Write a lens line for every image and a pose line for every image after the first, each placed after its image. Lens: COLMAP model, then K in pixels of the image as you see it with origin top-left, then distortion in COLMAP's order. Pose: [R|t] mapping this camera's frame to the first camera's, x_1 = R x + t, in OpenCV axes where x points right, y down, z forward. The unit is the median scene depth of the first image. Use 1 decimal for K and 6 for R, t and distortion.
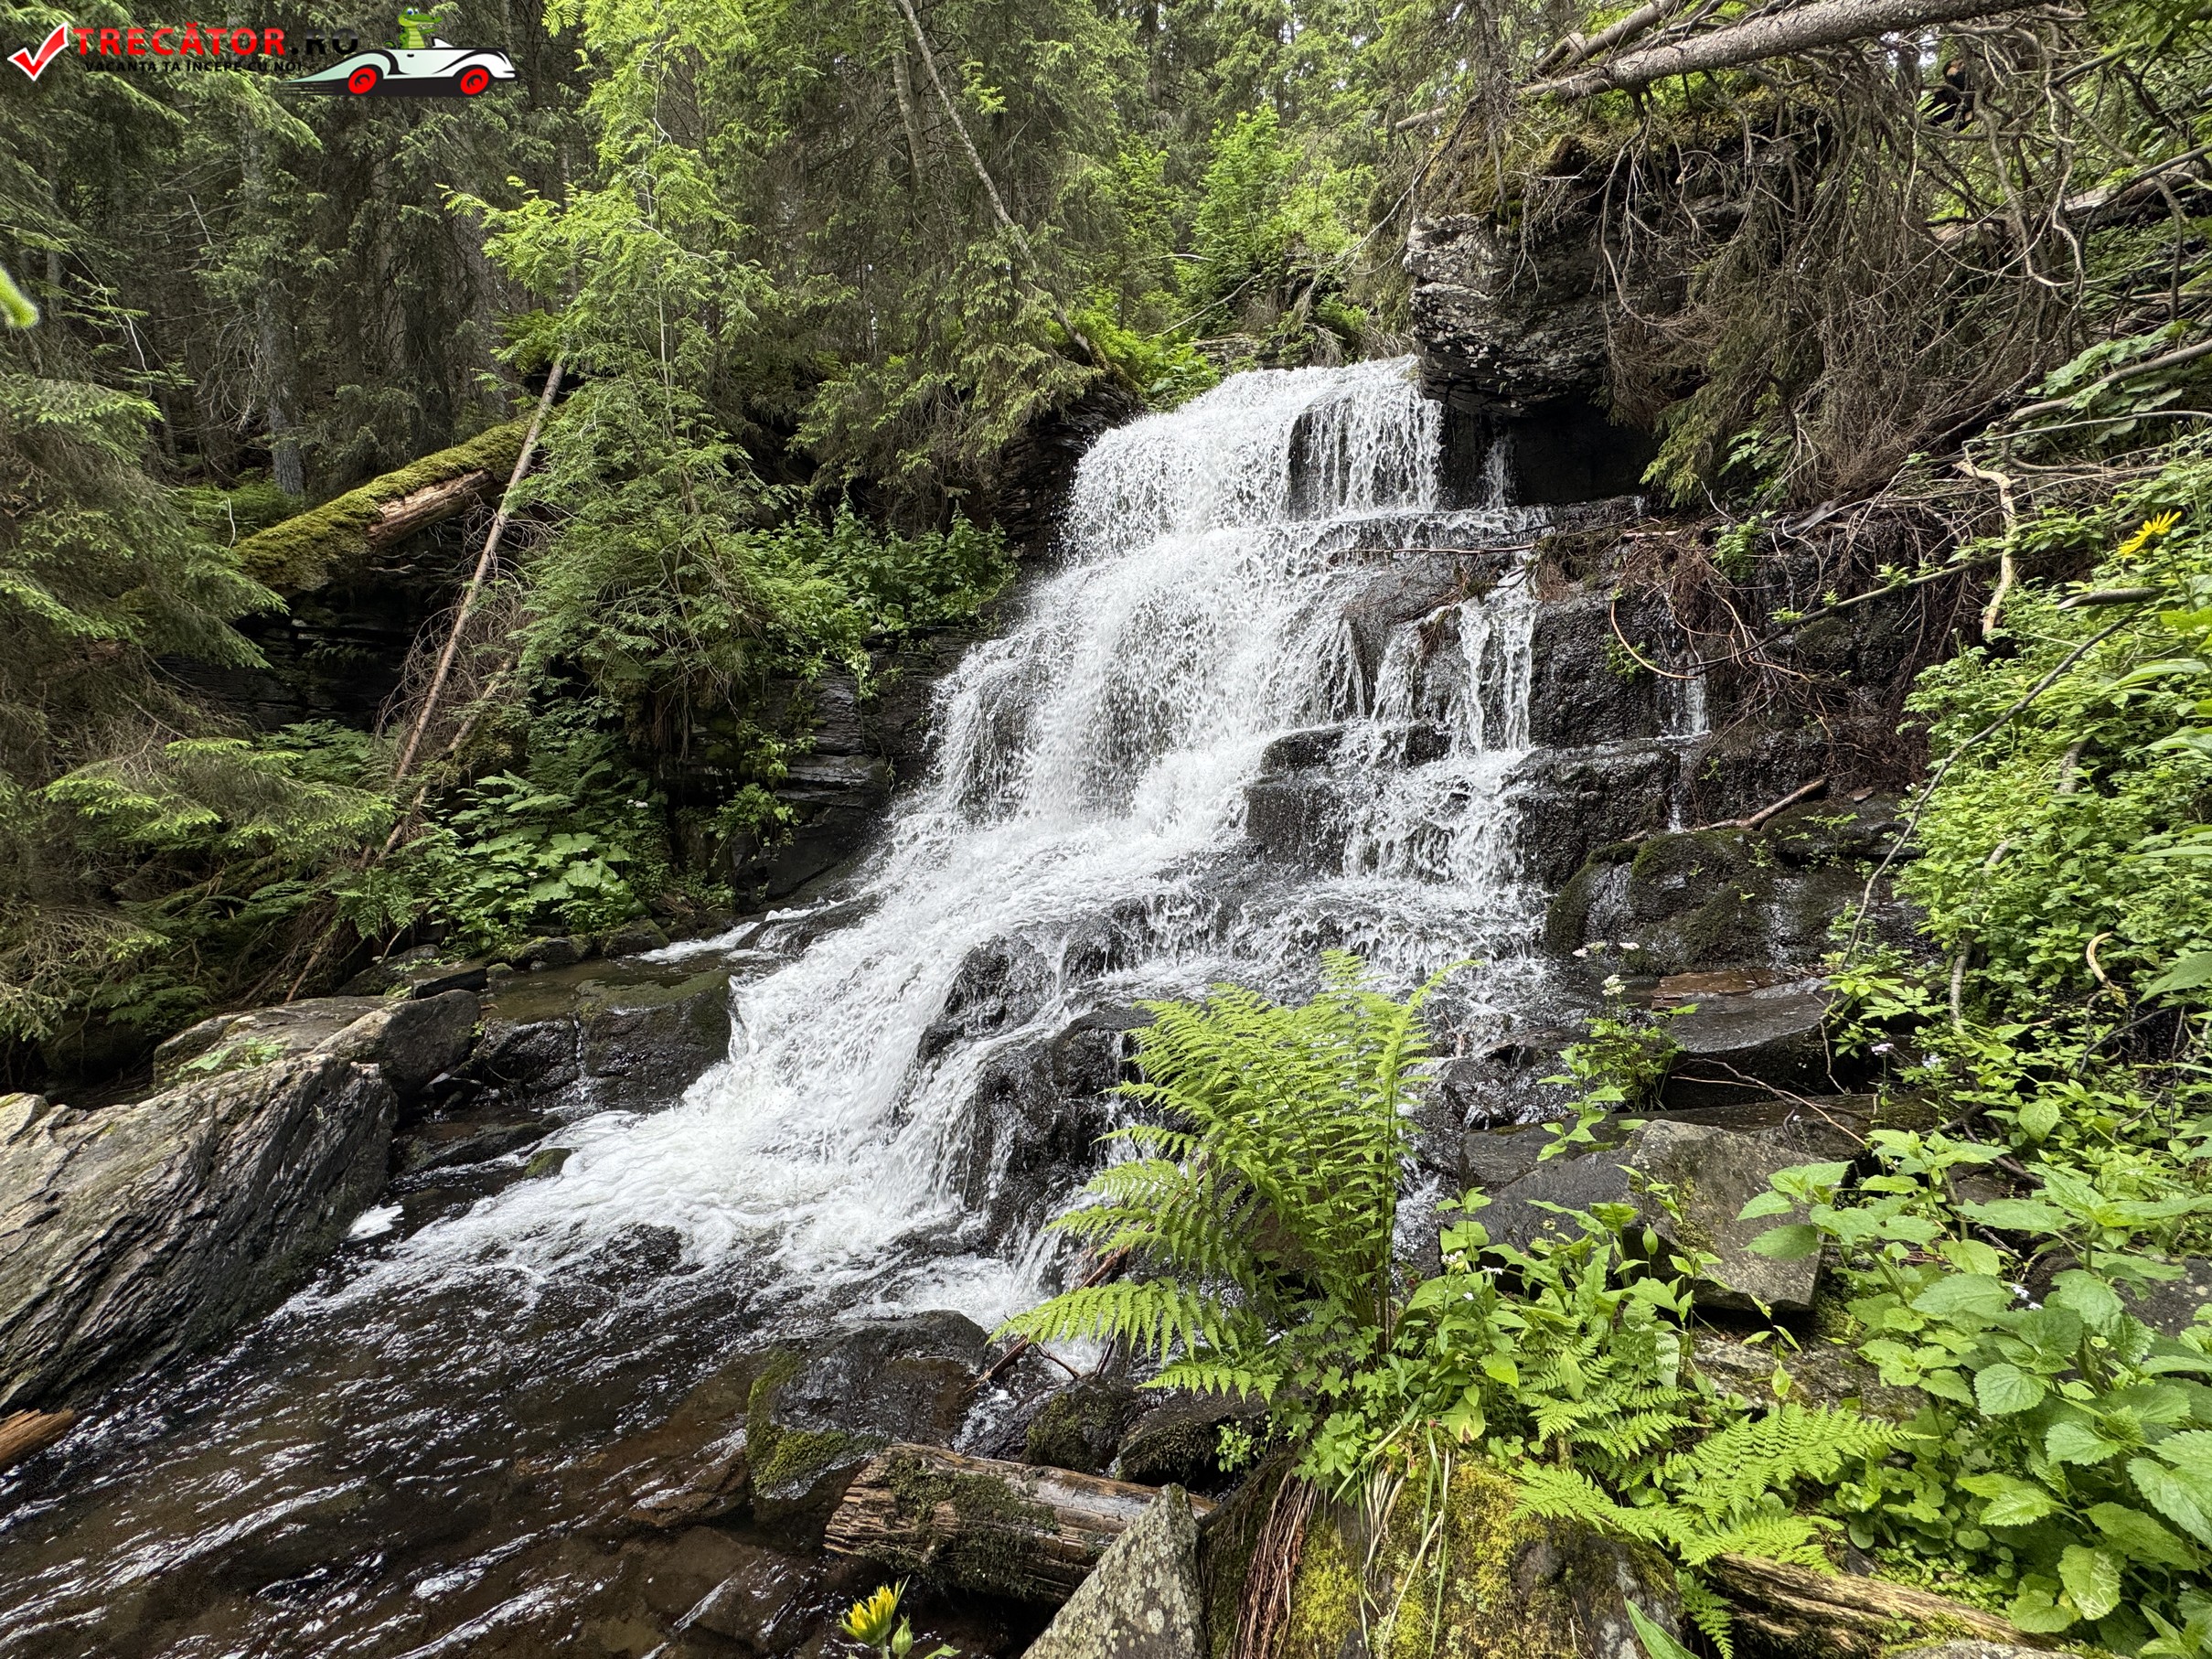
lens RADIAL K [[880.6, 0, 1104.5], [0, 880.6, 824.5], [0, 0, 1]] dist [-0.001772, 0.000312]
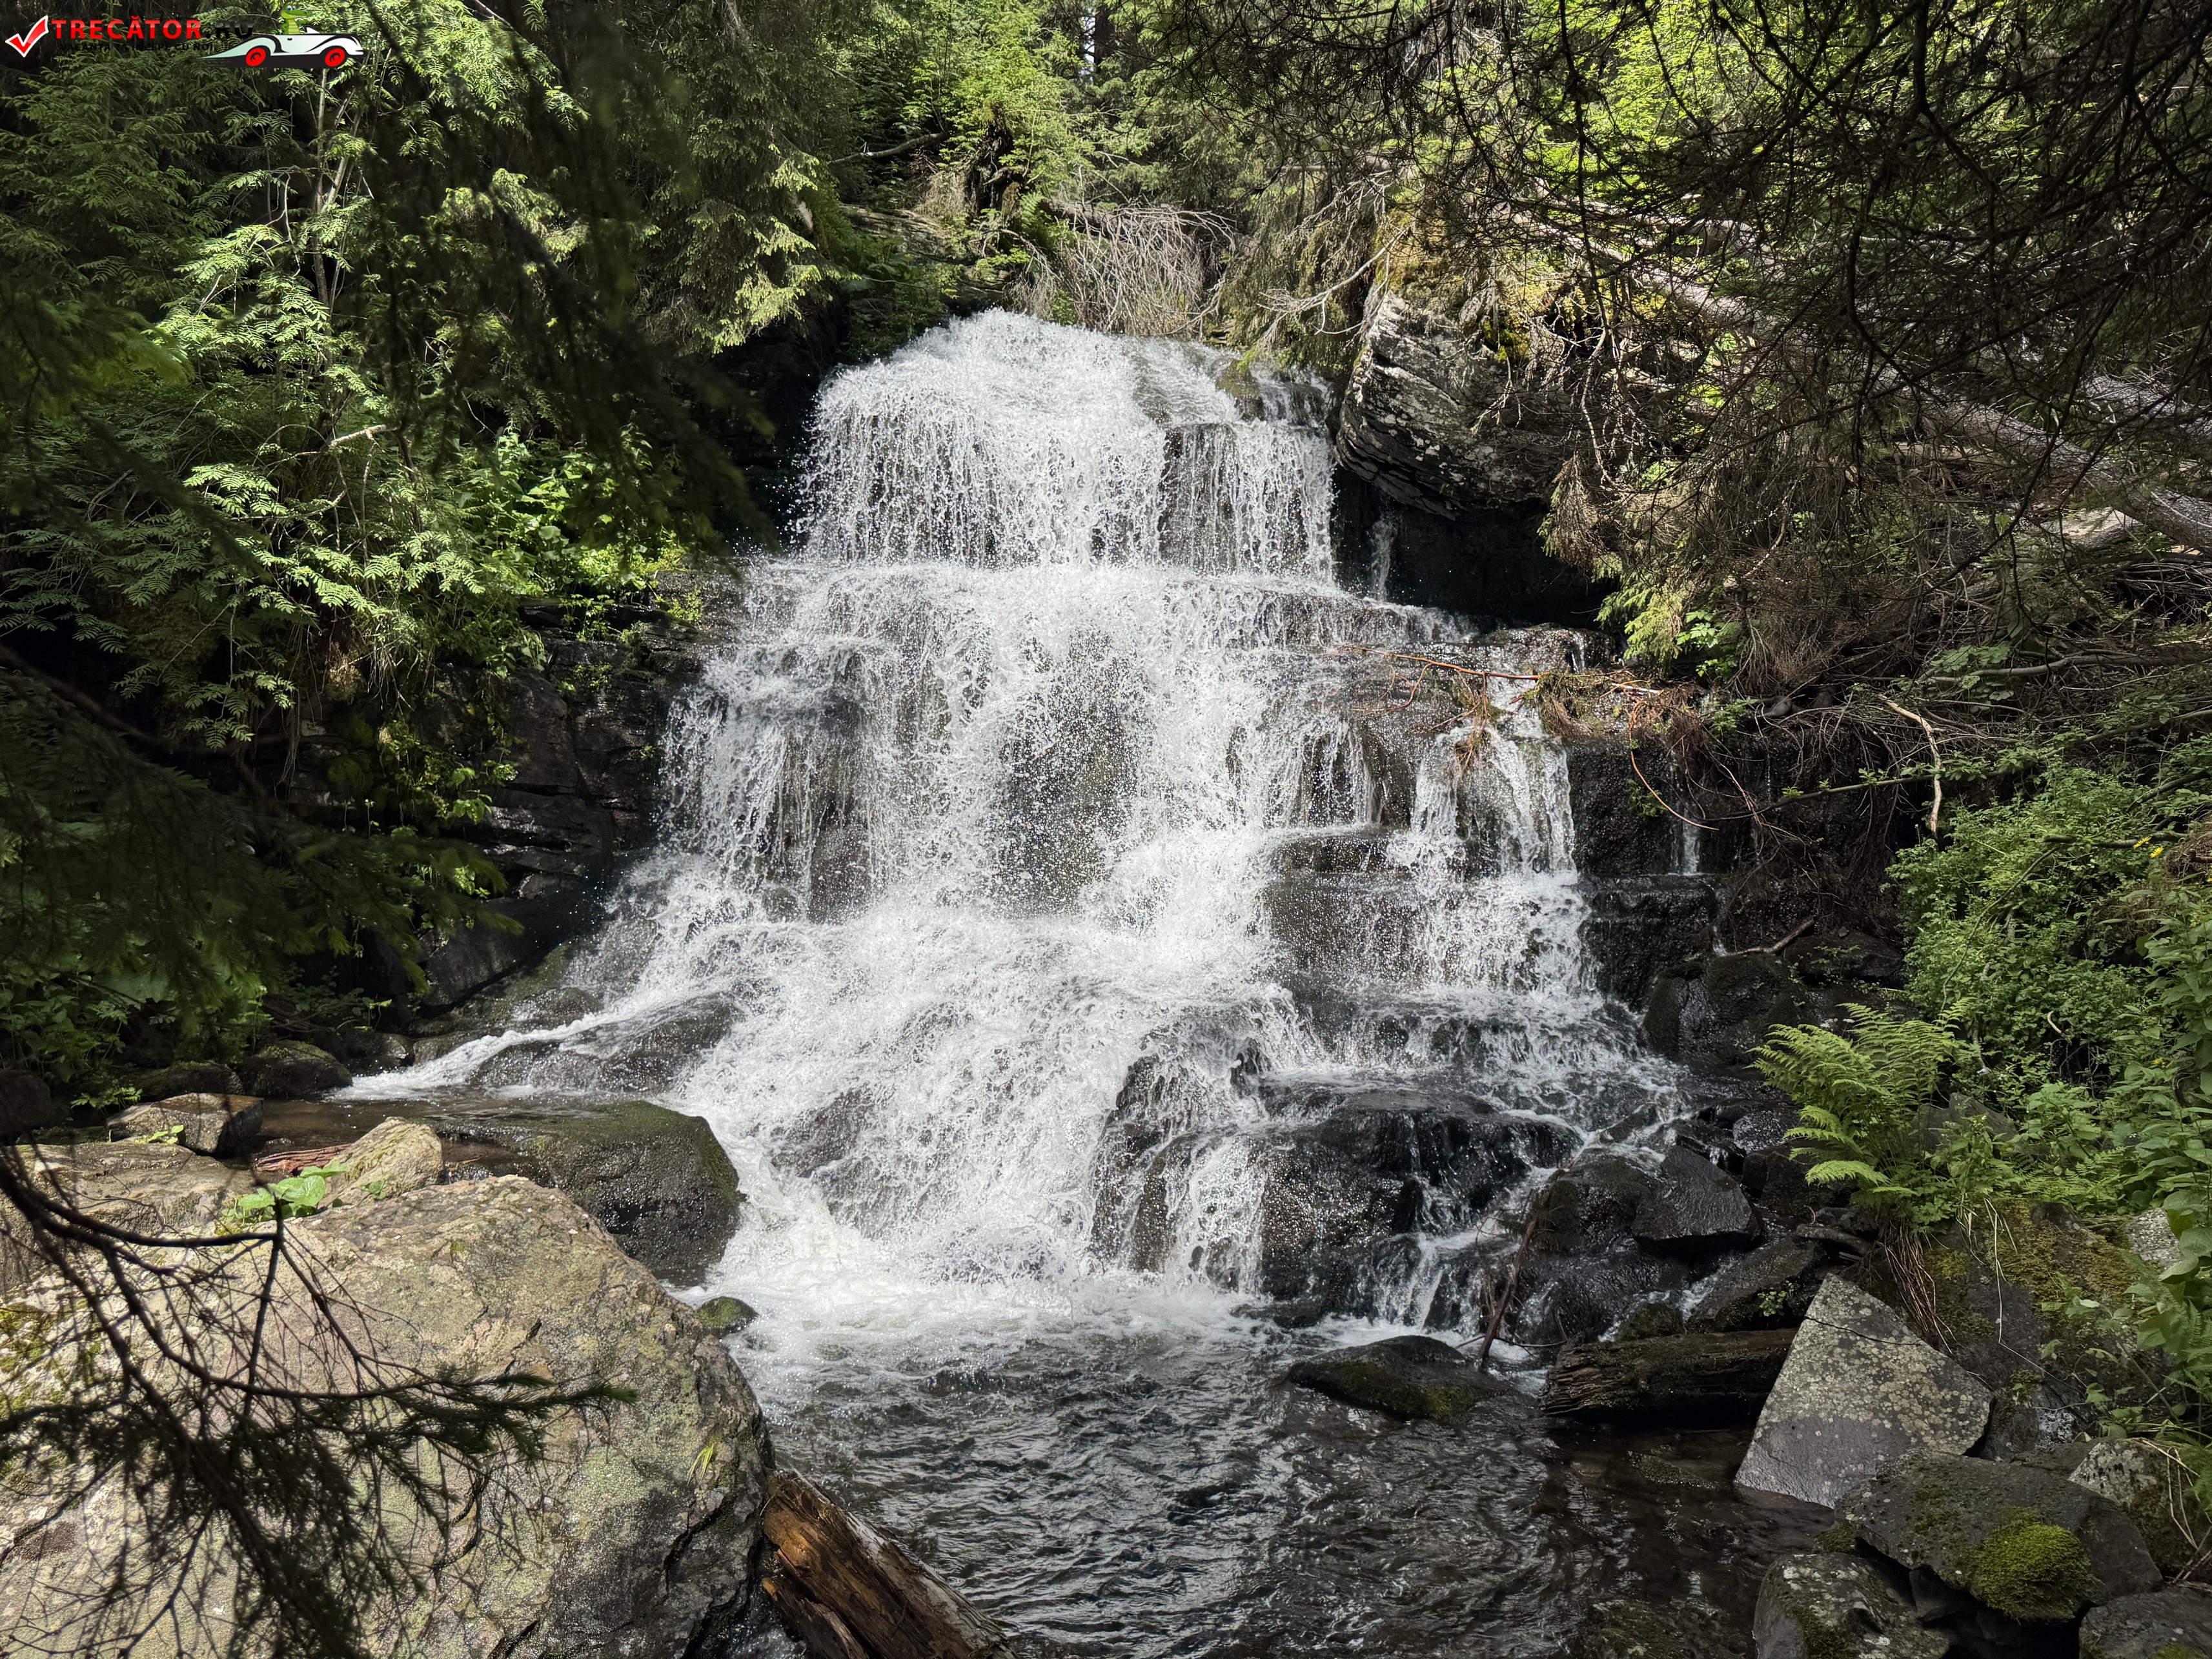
lens RADIAL K [[1565.5, 0, 1113.9], [0, 1565.5, 831.9], [0, 0, 1]] dist [0.023502, -0.030855]
pose [[0.862883, 0.079743, 0.499073, -0.599972], [-0.046294, 0.995794, -0.079070, 0.025016], [-0.503279, 0.045124, 0.862945, -0.240944]]
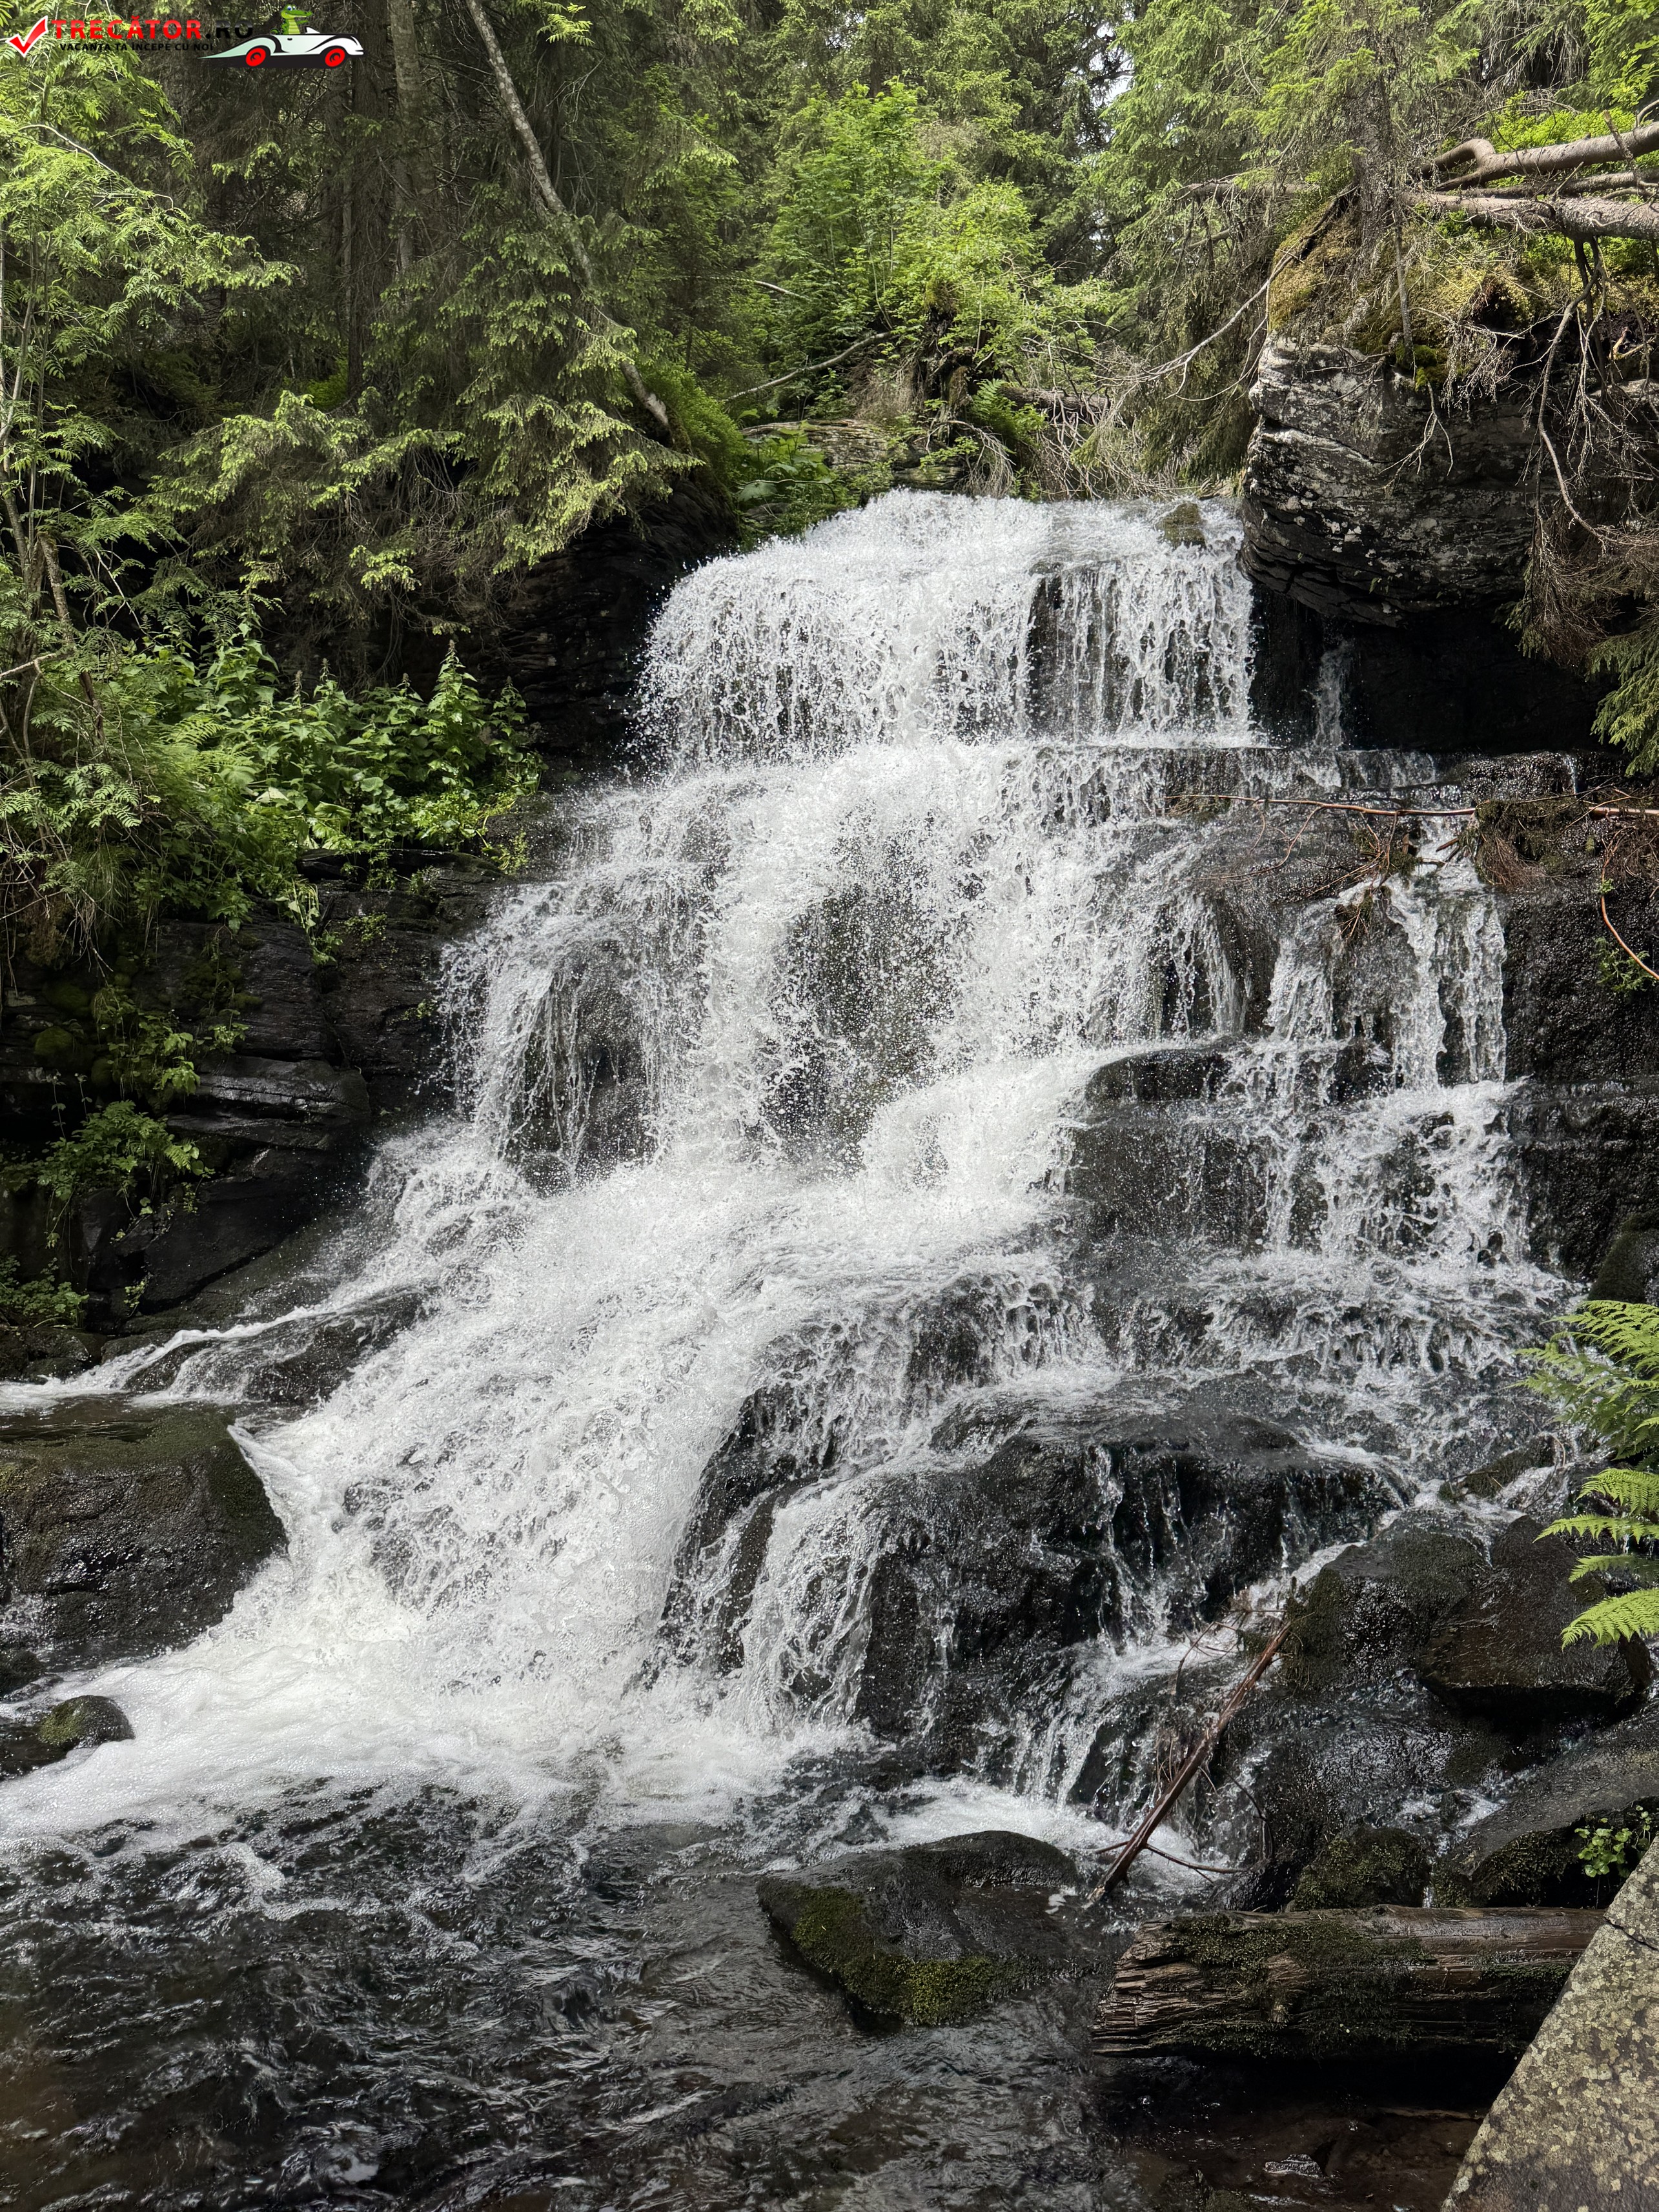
lens RADIAL K [[1564.8, 0, 830.7], [0, 1564.8, 1109.9], [0, 0, 1]] dist [0.023385, -0.025088]
pose [[0.970224, 0.038225, 0.239174, -0.232250], [-0.020529, 0.996893, -0.076048, 0.028998], [-0.241337, 0.068874, 0.967994, -0.084083]]
